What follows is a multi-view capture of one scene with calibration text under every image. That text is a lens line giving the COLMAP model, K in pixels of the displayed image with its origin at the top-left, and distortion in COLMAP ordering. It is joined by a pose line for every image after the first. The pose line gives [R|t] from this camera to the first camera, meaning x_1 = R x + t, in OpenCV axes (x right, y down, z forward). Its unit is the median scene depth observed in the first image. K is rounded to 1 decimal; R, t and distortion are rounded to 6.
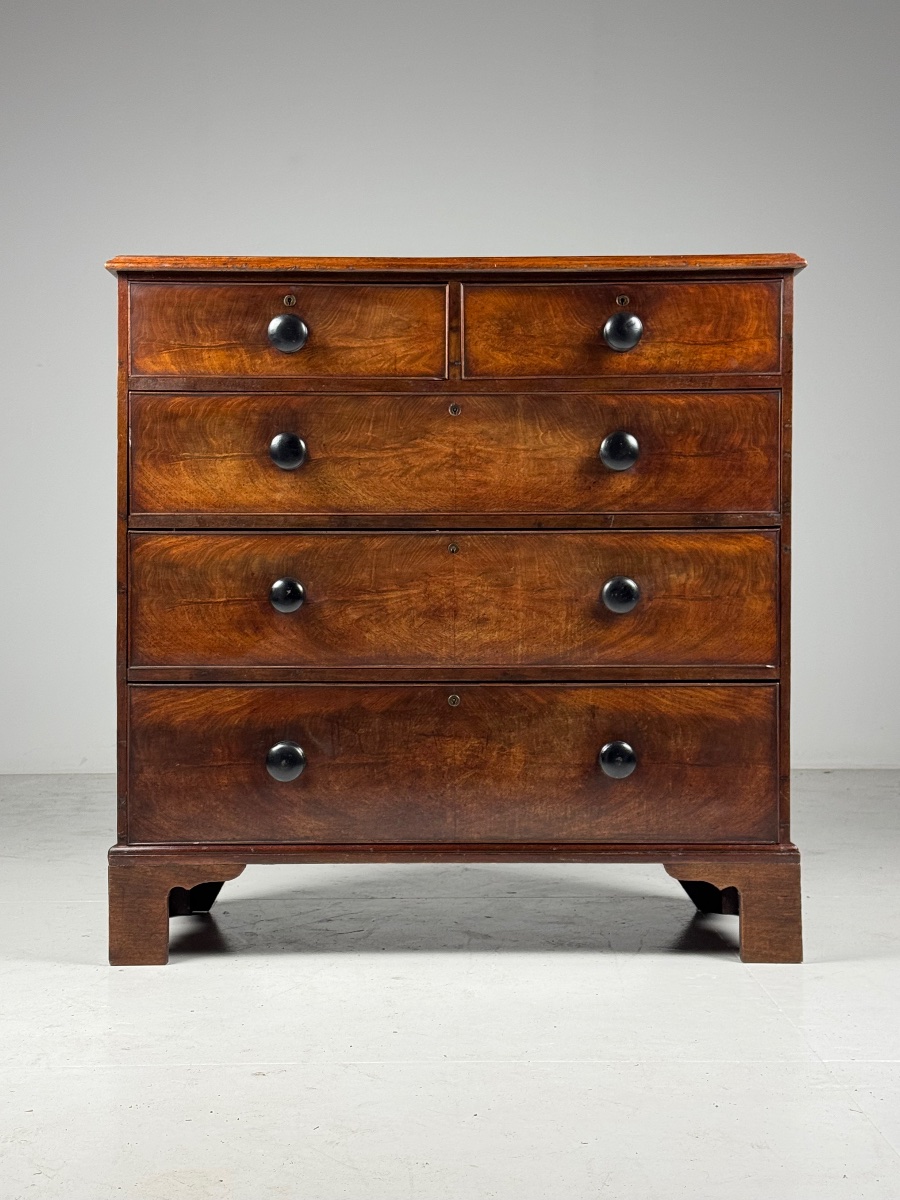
lens RADIAL K [[1921.6, 0, 449.0], [0, 1921.6, 598.7], [0, 0, 1]] dist [0.129213, 0.000000]
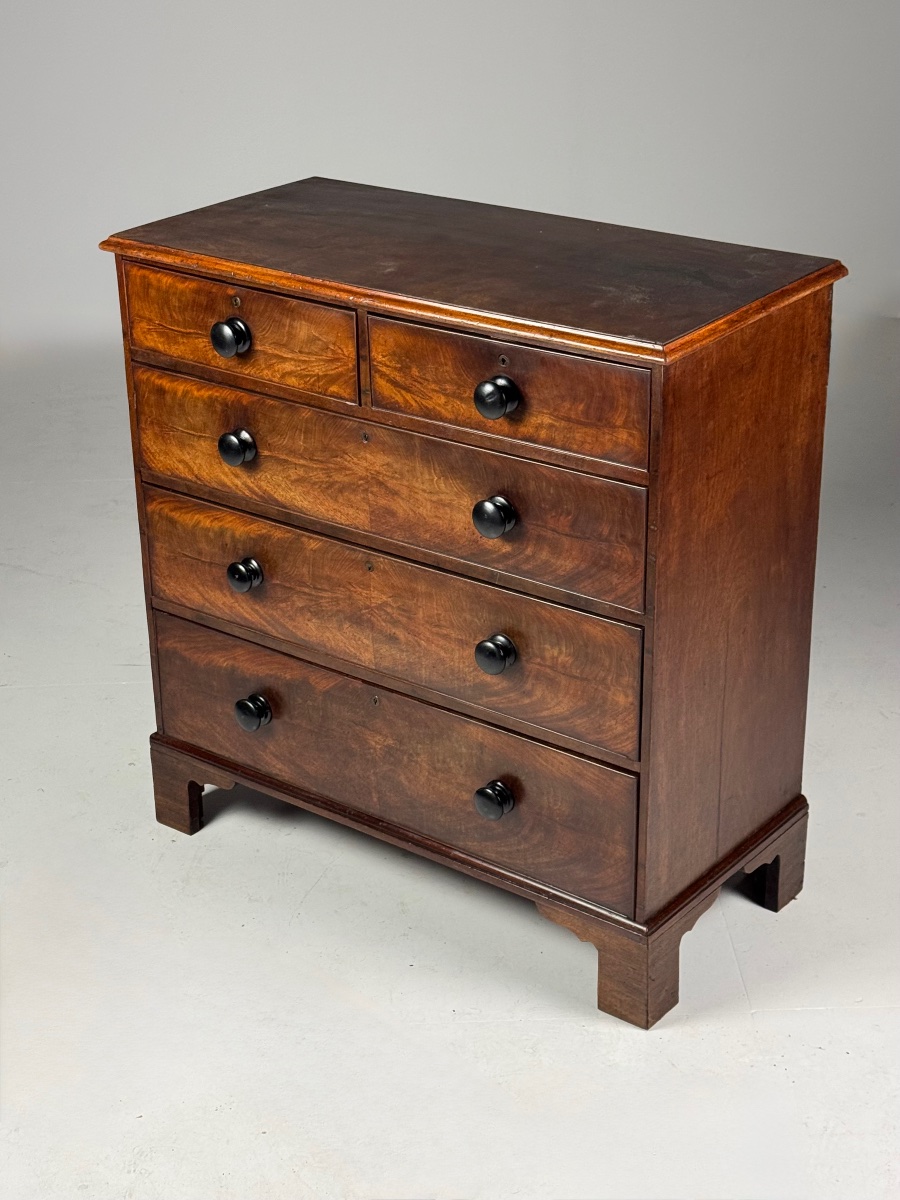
lens RADIAL K [[2003.4, 0, 450.4], [0, 2003.4, 600.5], [0, 0, 1]] dist [0.066621, 0.000000]
pose [[0.792589, 0.241105, -0.560063, 0.628601], [0.009774, 0.913362, 0.407031, -0.437030], [0.609678, -0.328082, 0.721564, 0.262339]]
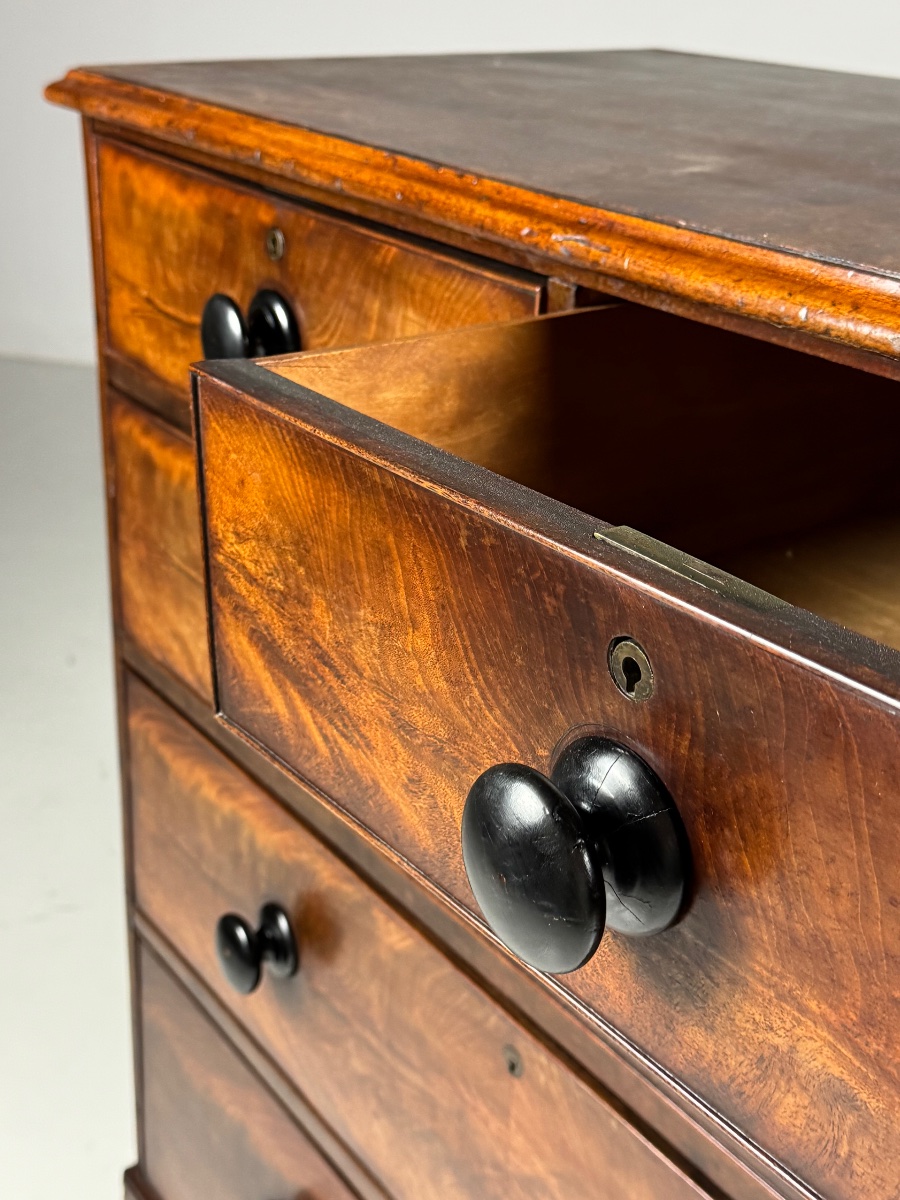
lens RADIAL K [[1647.8, 0, 449.3], [0, 1647.8, 599.3], [0, 0, 1]] dist [0.072912, 0.000000]
pose [[0.562051, 0.337562, -0.755083, 0.188588], [-0.039674, 0.922878, 0.383044, -0.212513], [0.826150, -0.185333, 0.532097, 0.851290]]
